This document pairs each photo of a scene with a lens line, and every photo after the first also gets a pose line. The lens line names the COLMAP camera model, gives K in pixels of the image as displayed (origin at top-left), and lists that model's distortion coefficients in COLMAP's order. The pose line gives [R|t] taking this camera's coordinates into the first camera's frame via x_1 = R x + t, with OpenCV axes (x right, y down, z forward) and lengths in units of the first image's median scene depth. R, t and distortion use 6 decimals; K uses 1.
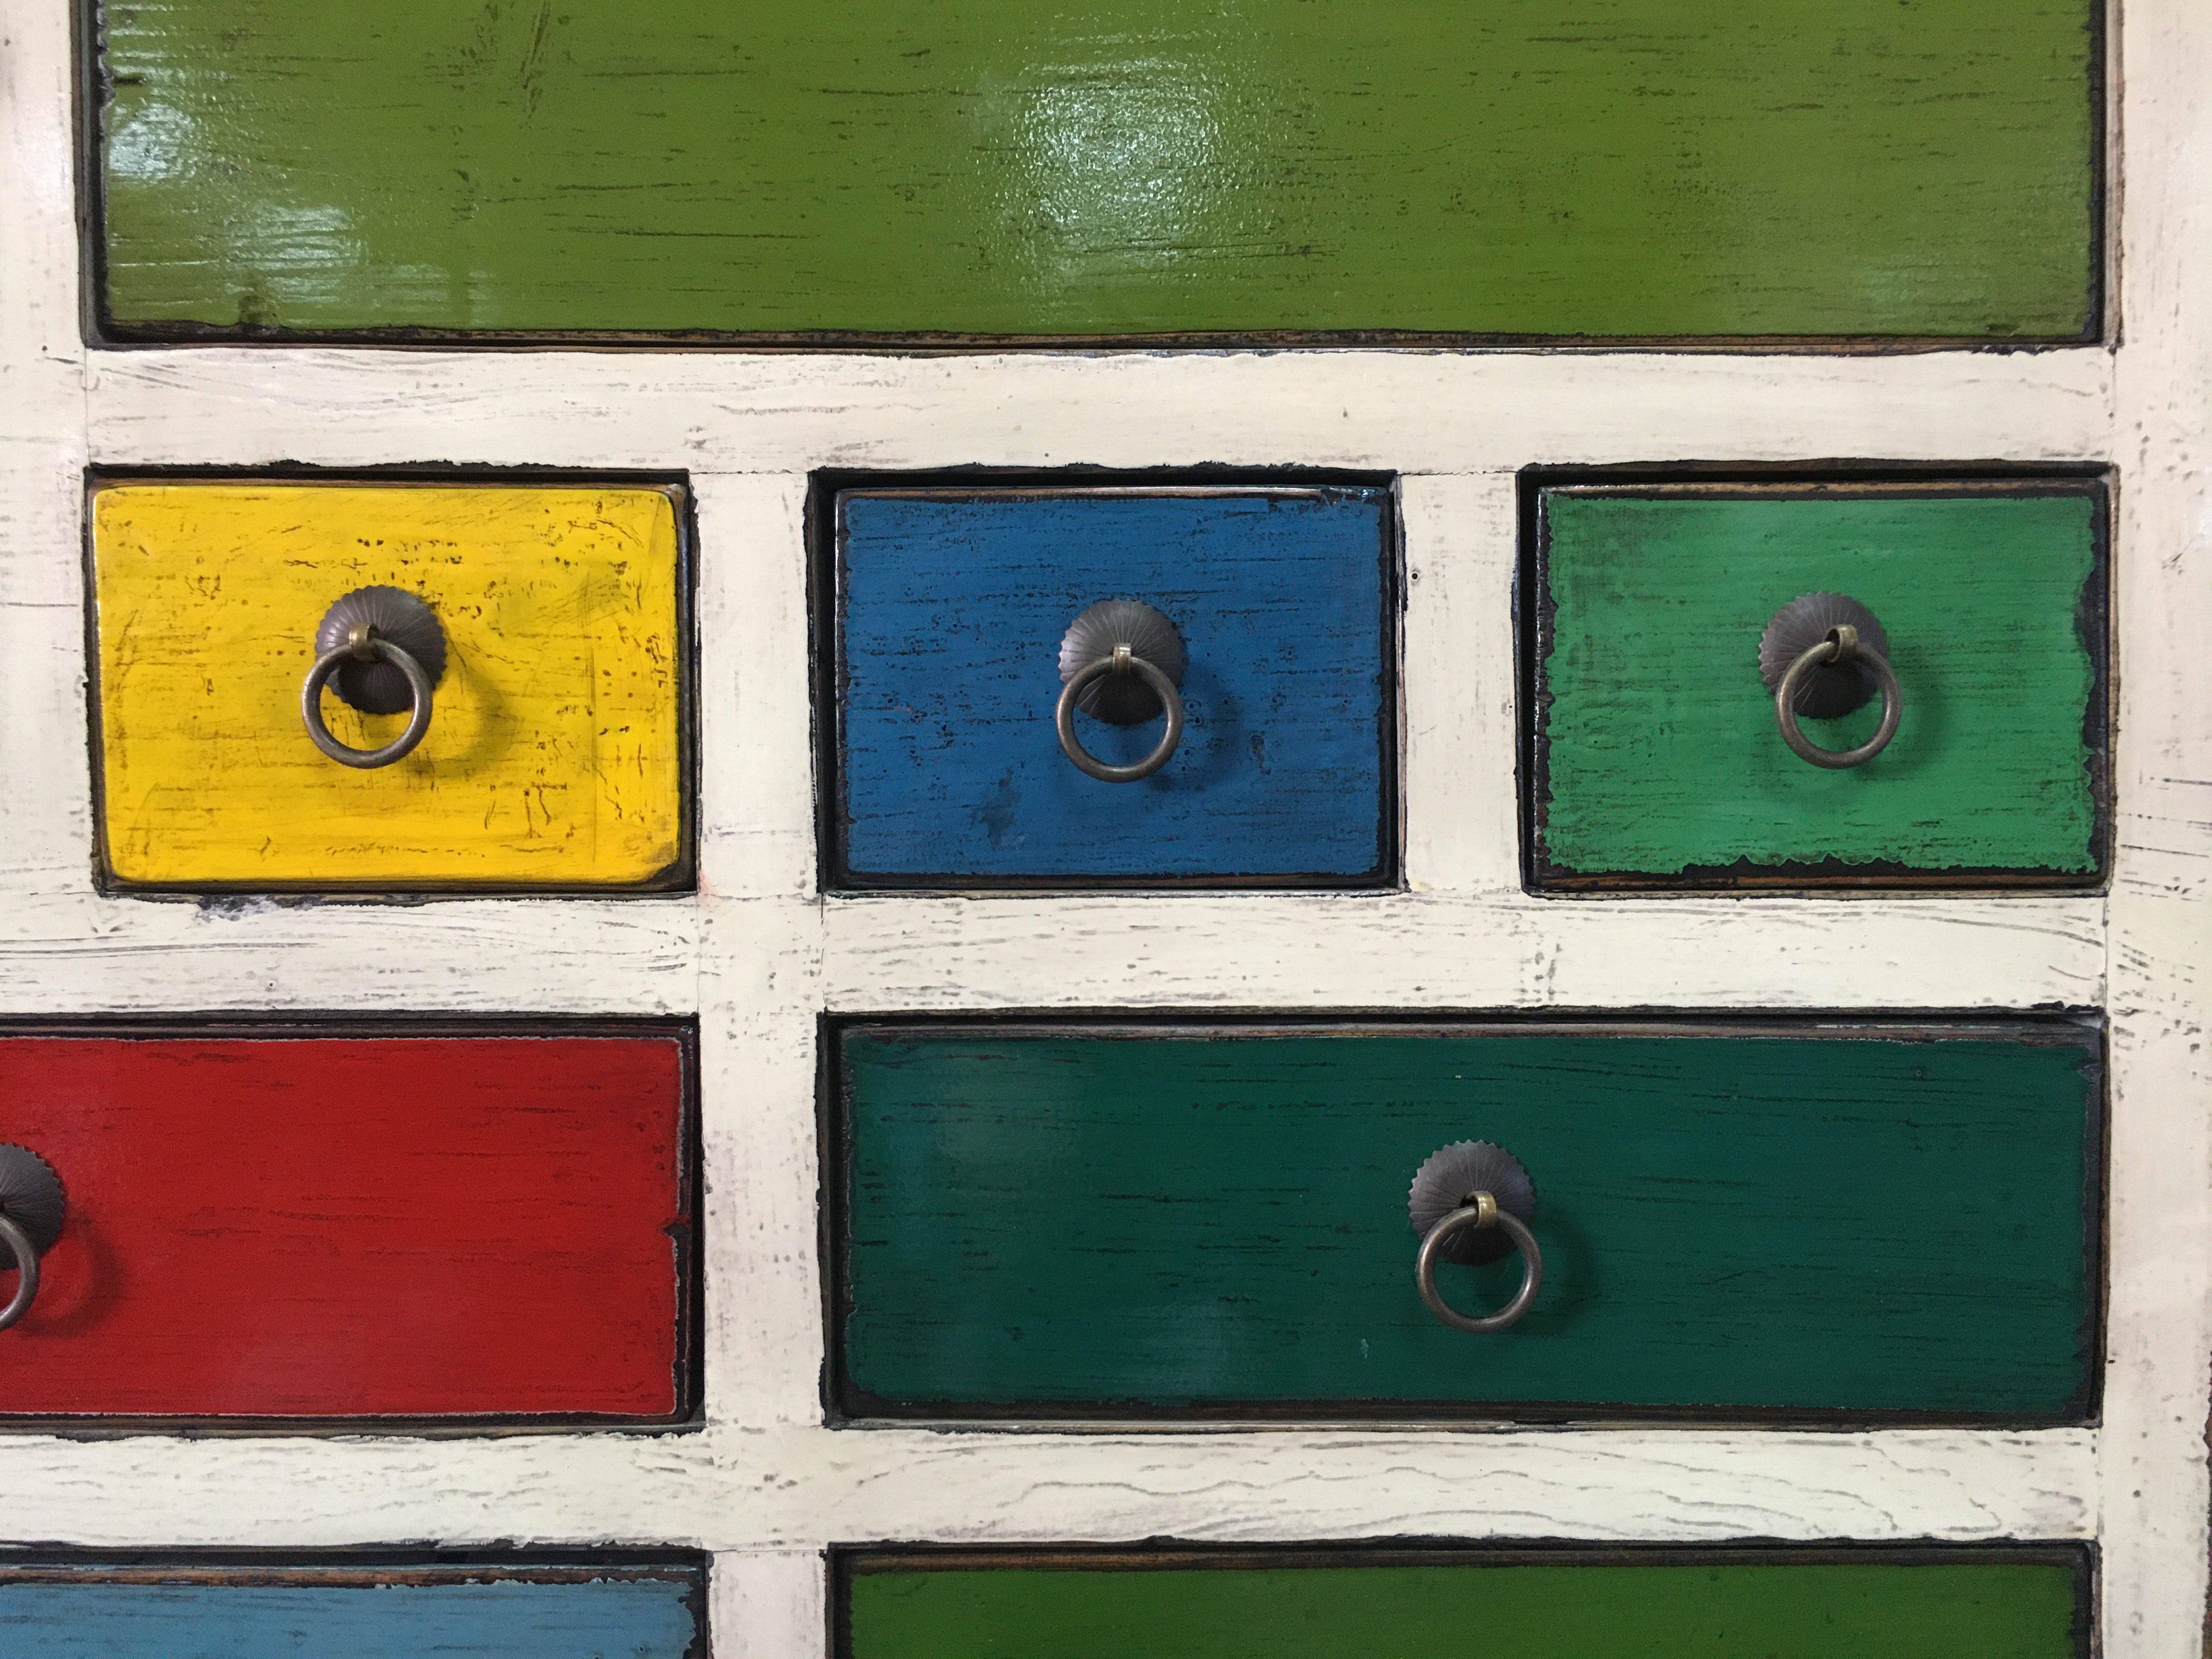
lens RADIAL K [[1857.3, 0, 1105.5], [0, 1857.3, 826.0], [0, 0, 1]] dist [0.080441, -0.111471]
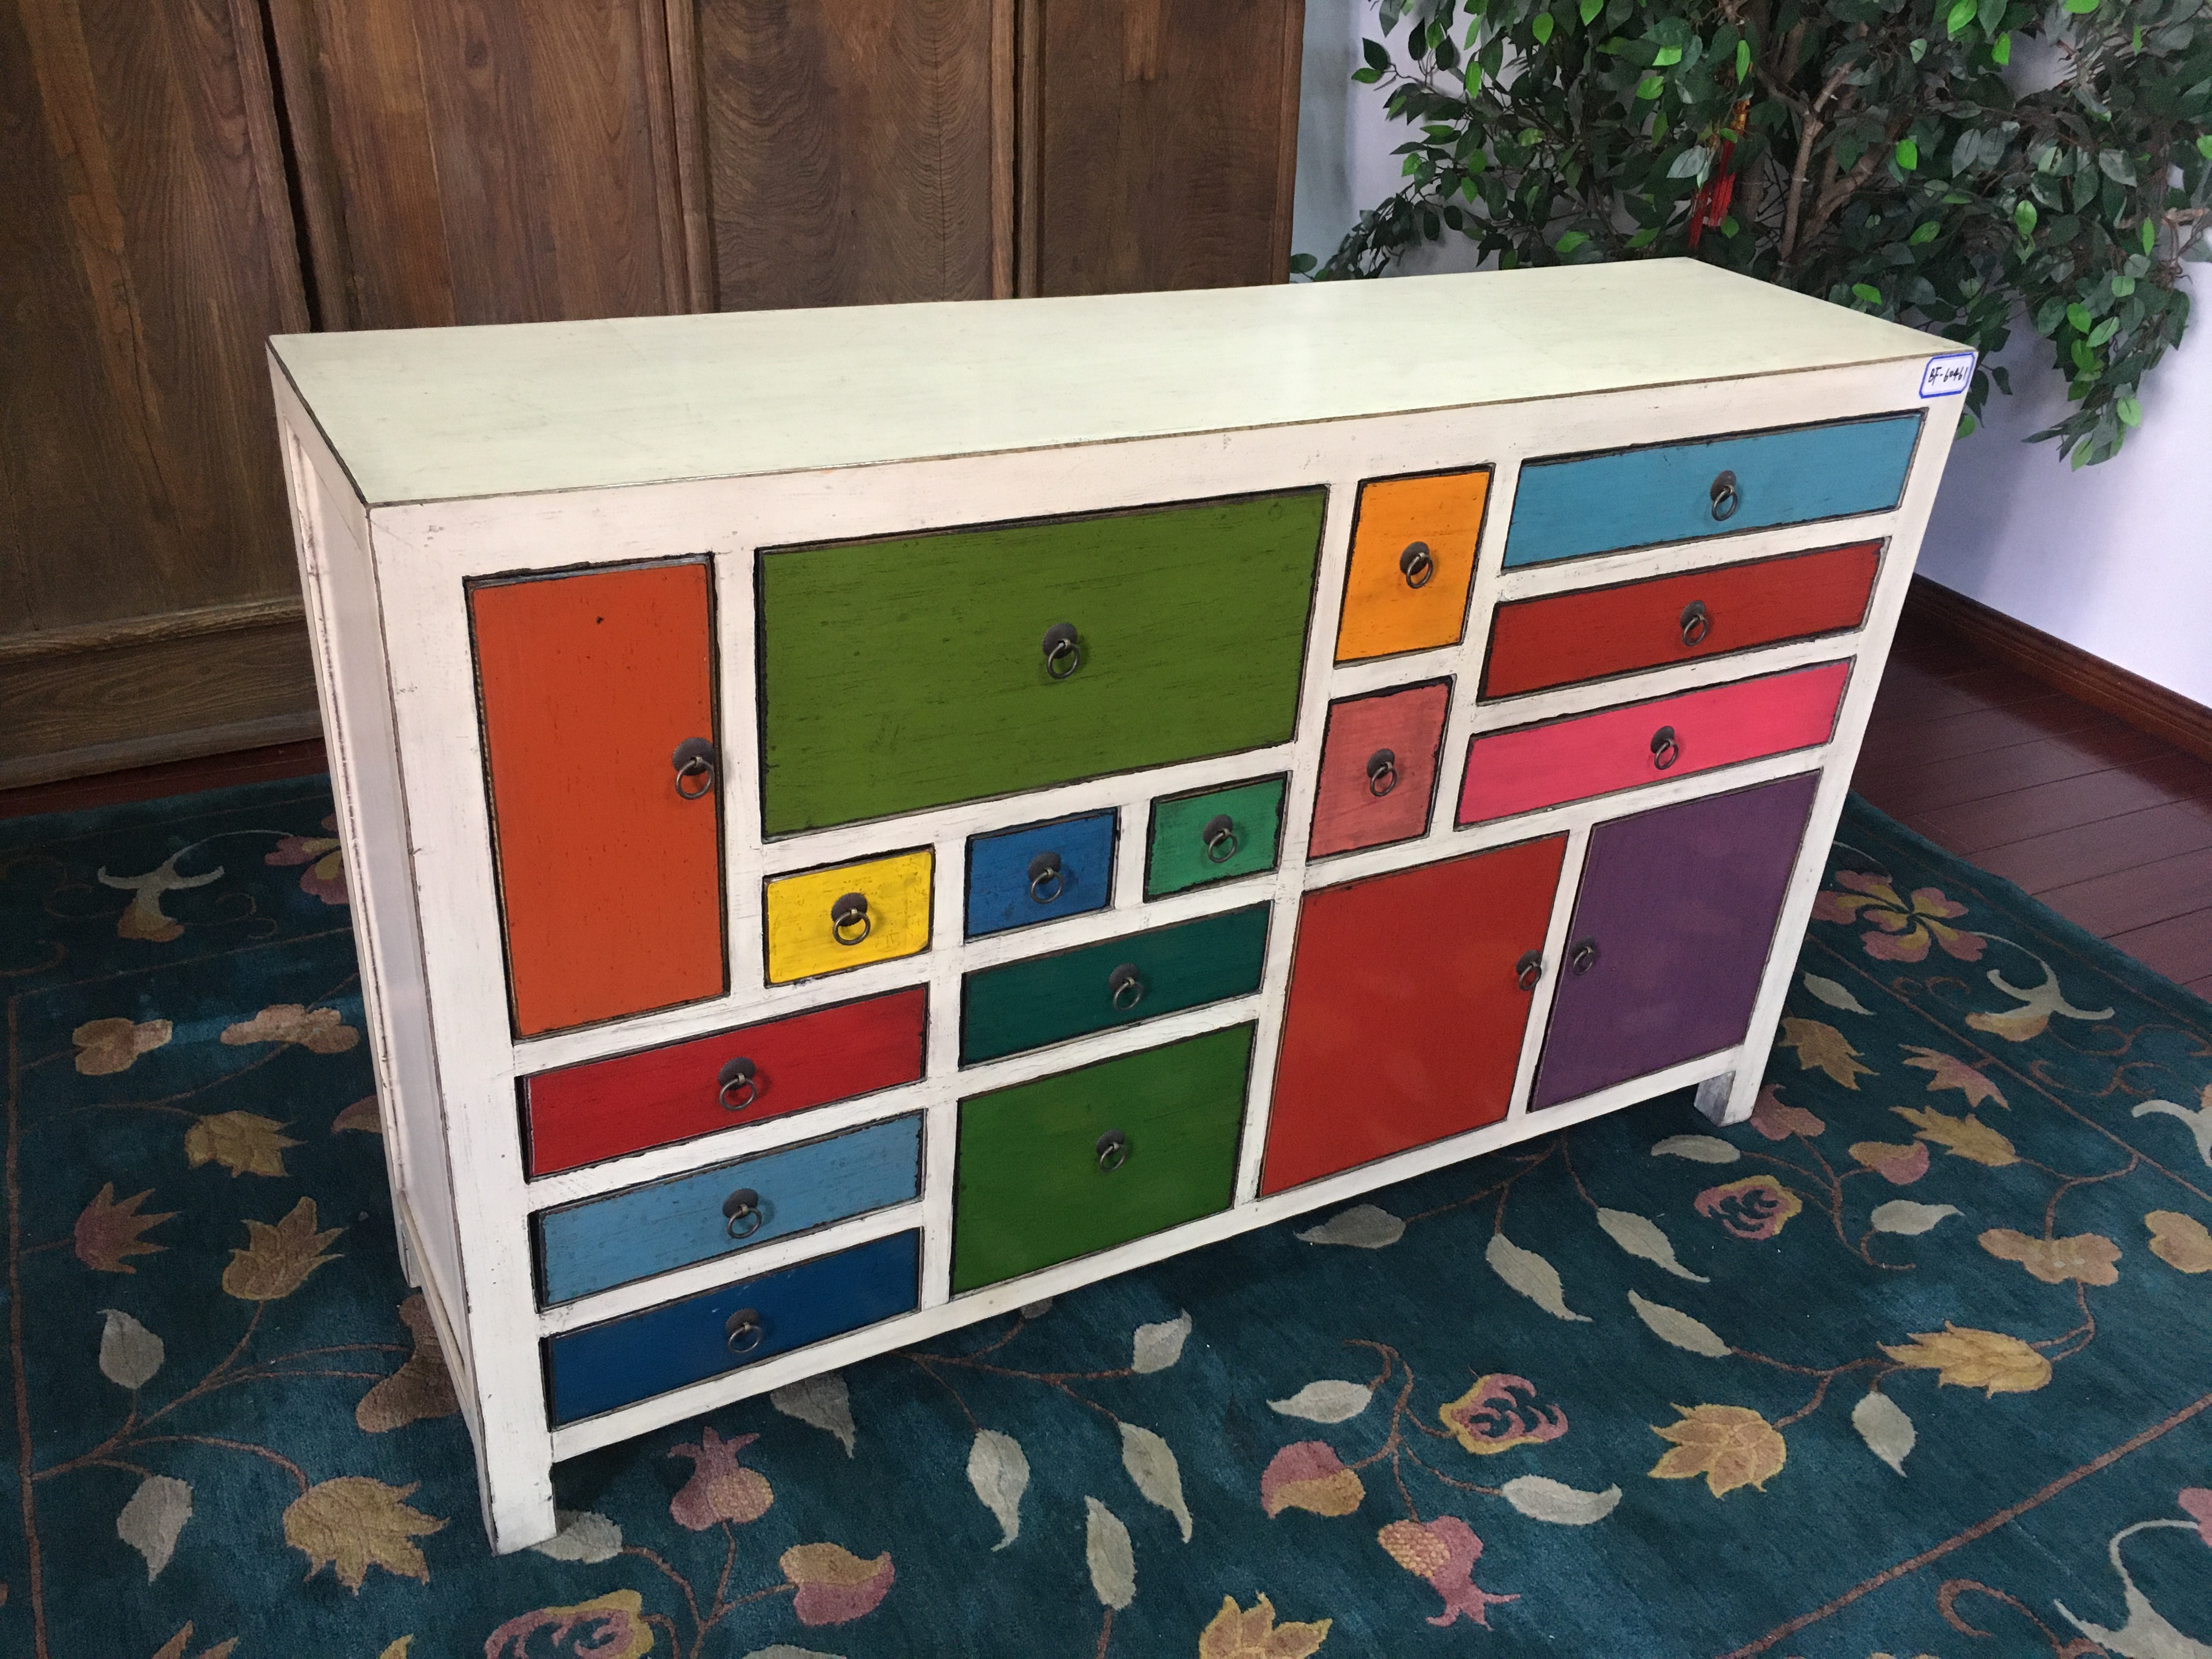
lens RADIAL K [[1867.9, 0, 1095.3], [0, 1867.9, 814.5], [0, 0, 1]] dist [0.079985, -0.107990]
pose [[0.880122, -0.167399, 0.444255, -1.411787], [-0.057524, 0.891274, 0.449801, -1.713718], [-0.471250, -0.421435, 0.774801, -1.648923]]
